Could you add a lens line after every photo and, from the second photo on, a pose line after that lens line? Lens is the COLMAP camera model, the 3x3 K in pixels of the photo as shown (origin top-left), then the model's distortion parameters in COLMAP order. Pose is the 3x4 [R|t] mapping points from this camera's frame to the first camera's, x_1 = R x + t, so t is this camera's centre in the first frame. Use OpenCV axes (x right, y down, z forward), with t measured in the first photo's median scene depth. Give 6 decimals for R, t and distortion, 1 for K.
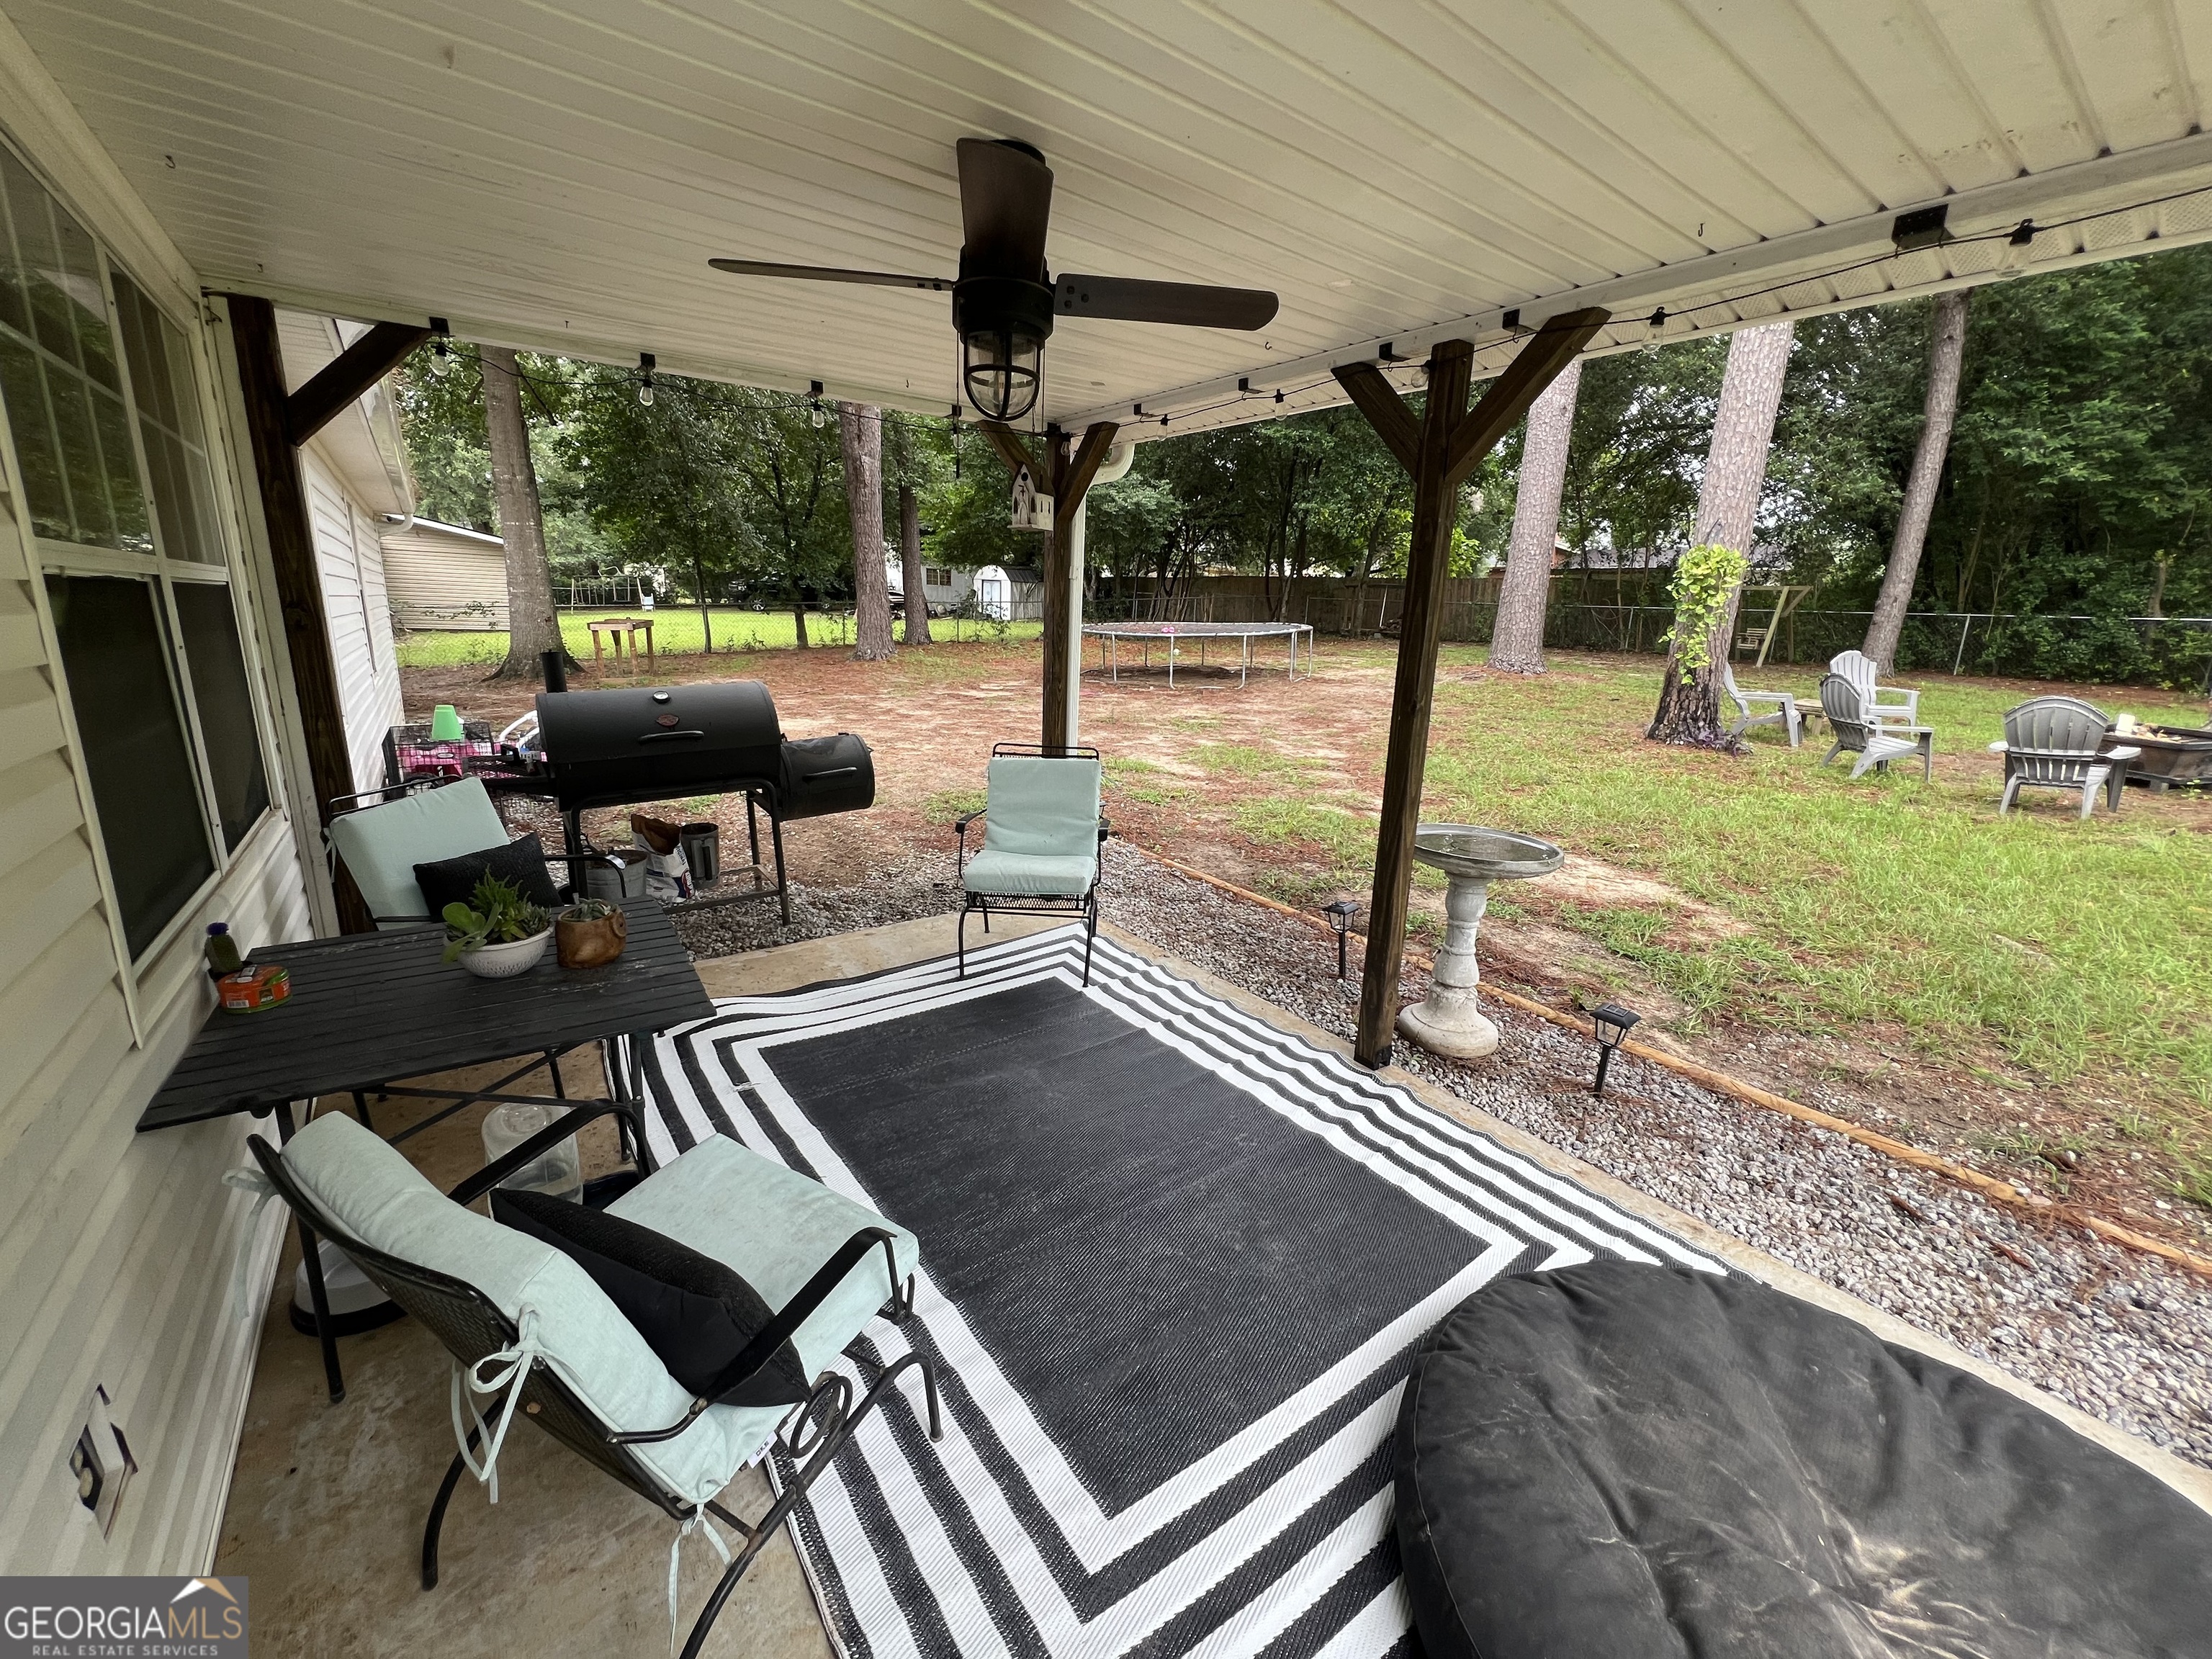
lens RADIAL K [[884.9, 0, 1097.4], [0, 884.9, 822.8], [0, 0, 1]] dist [-0.004416, 0.001024]
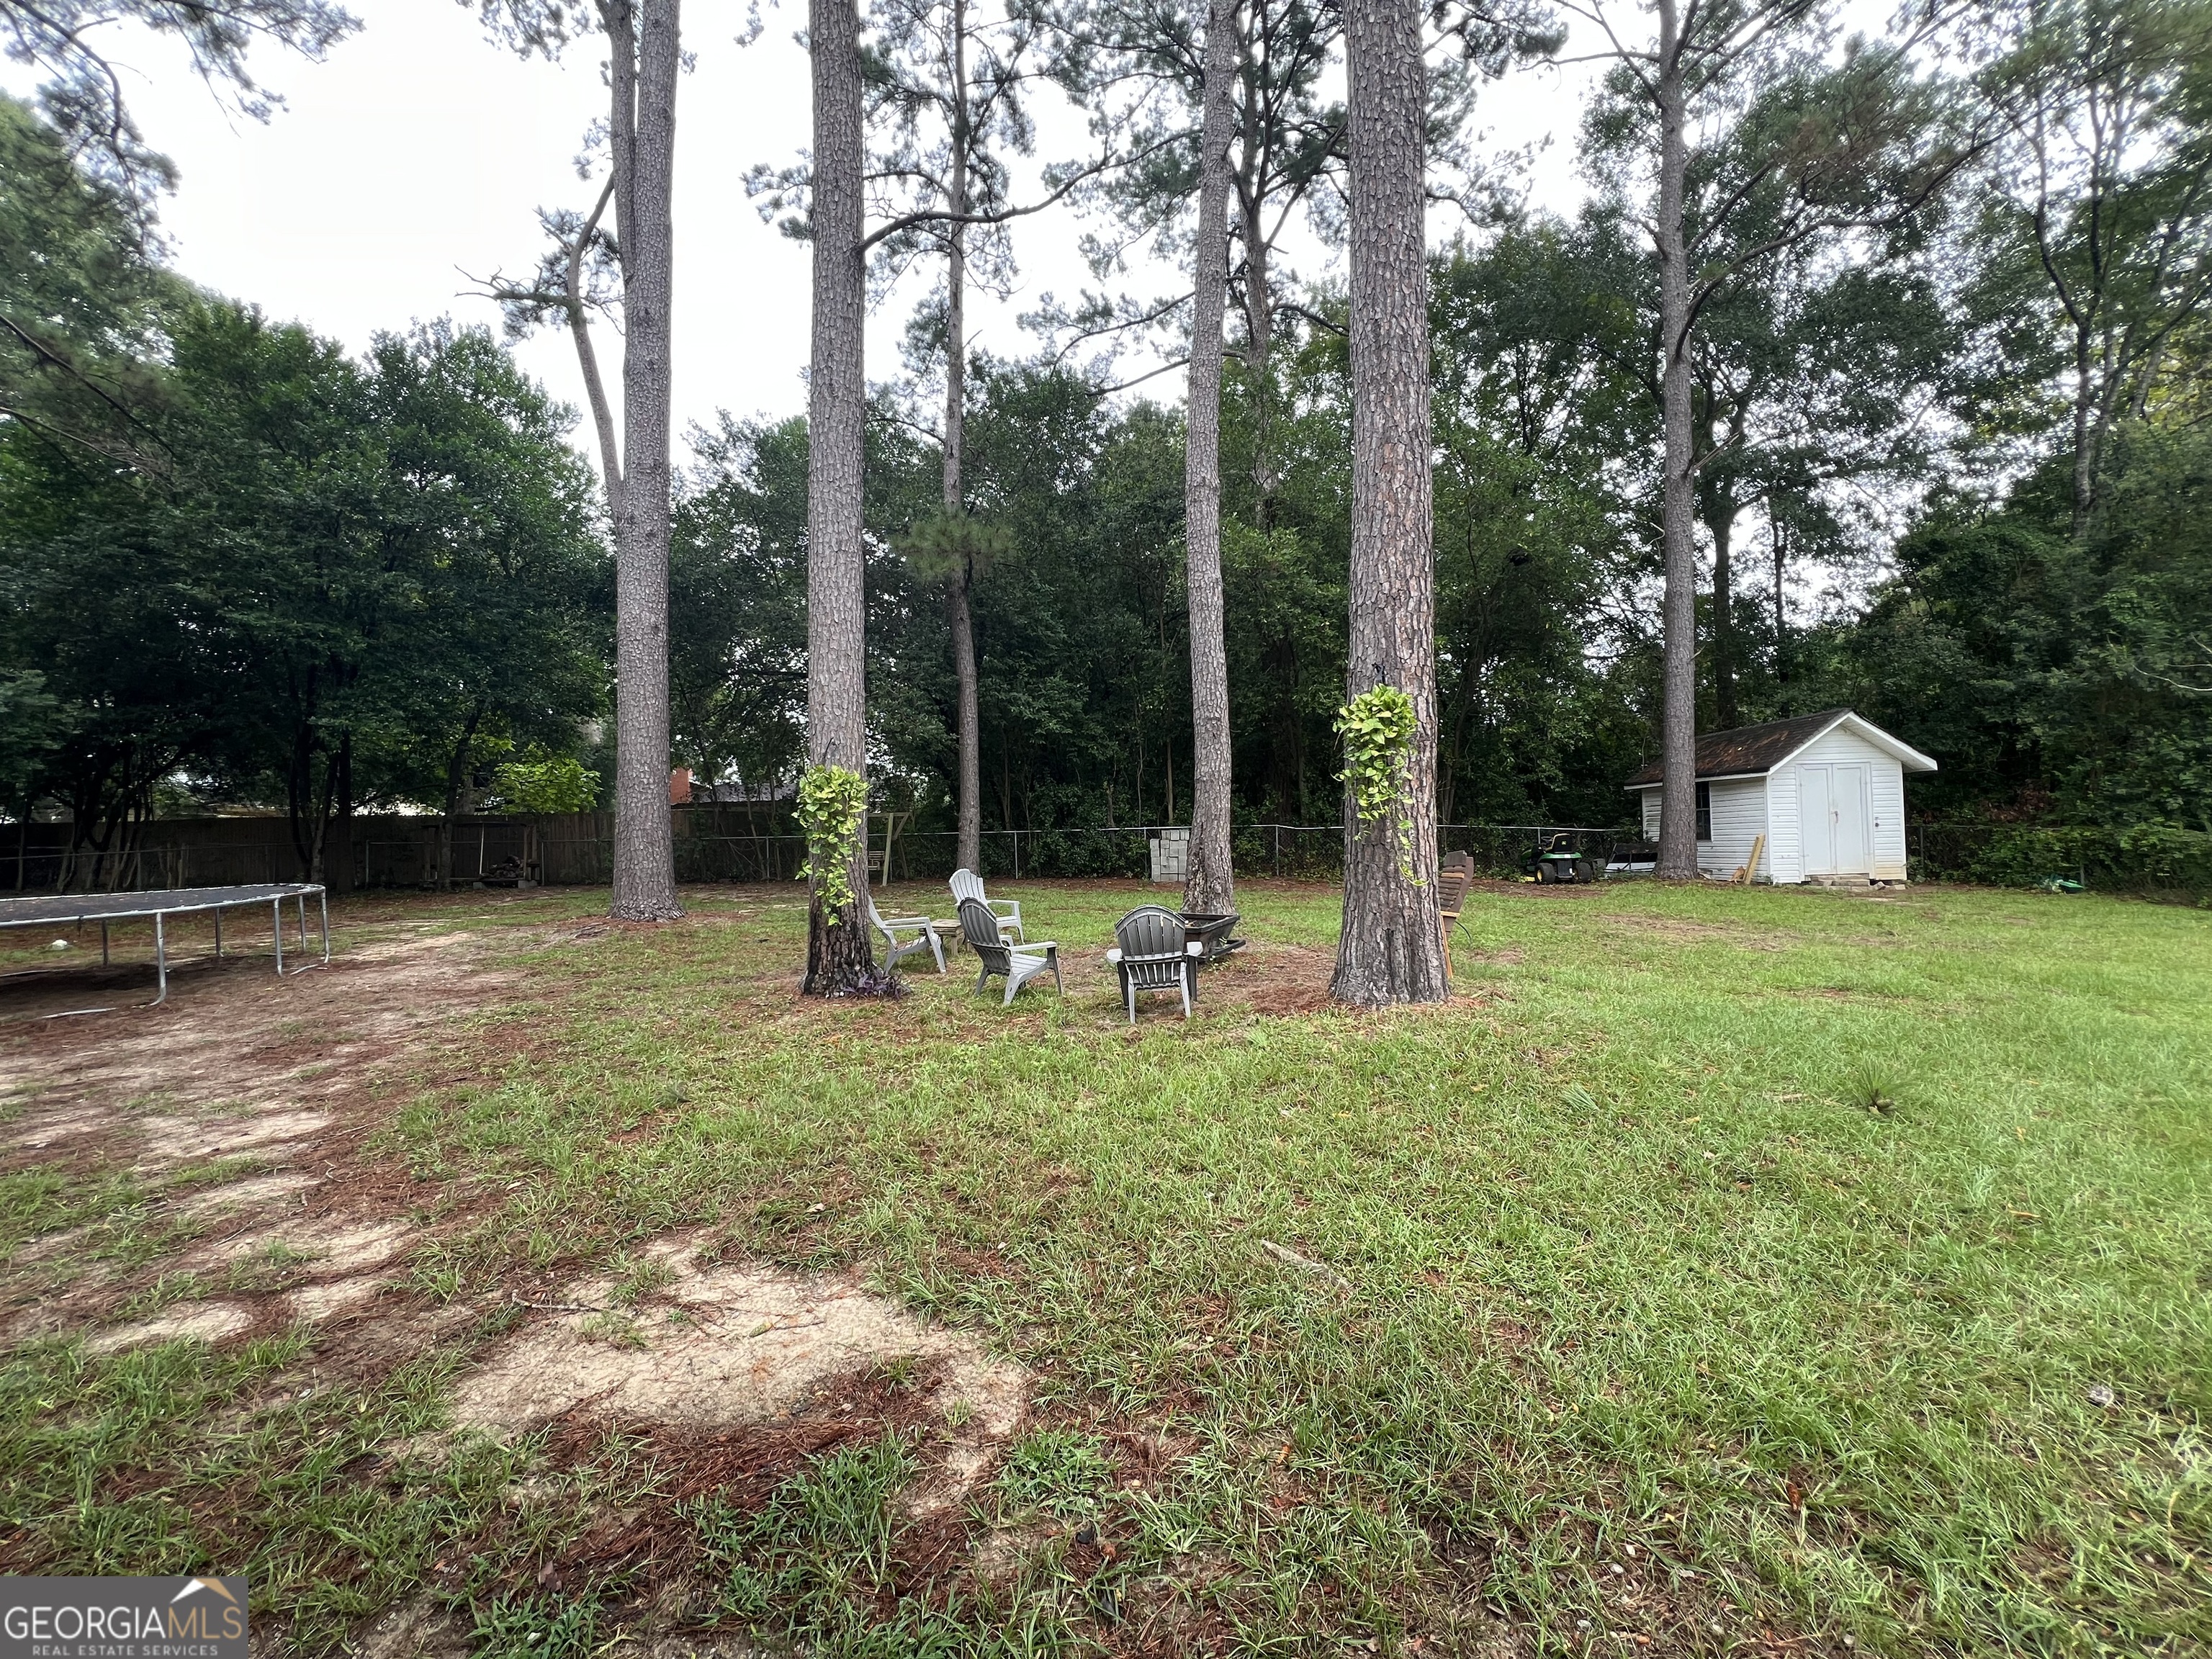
lens RADIAL K [[884.9, 0, 1100.1], [0, 884.9, 826.4], [0, 0, 1]] dist [-0.004416, 0.001024]
pose [[0.629606, -0.033048, 0.776212, 0.152805], [0.228050, 0.962945, -0.143978, -0.059056], [-0.742691, 0.267665, 0.613812, 0.234531]]
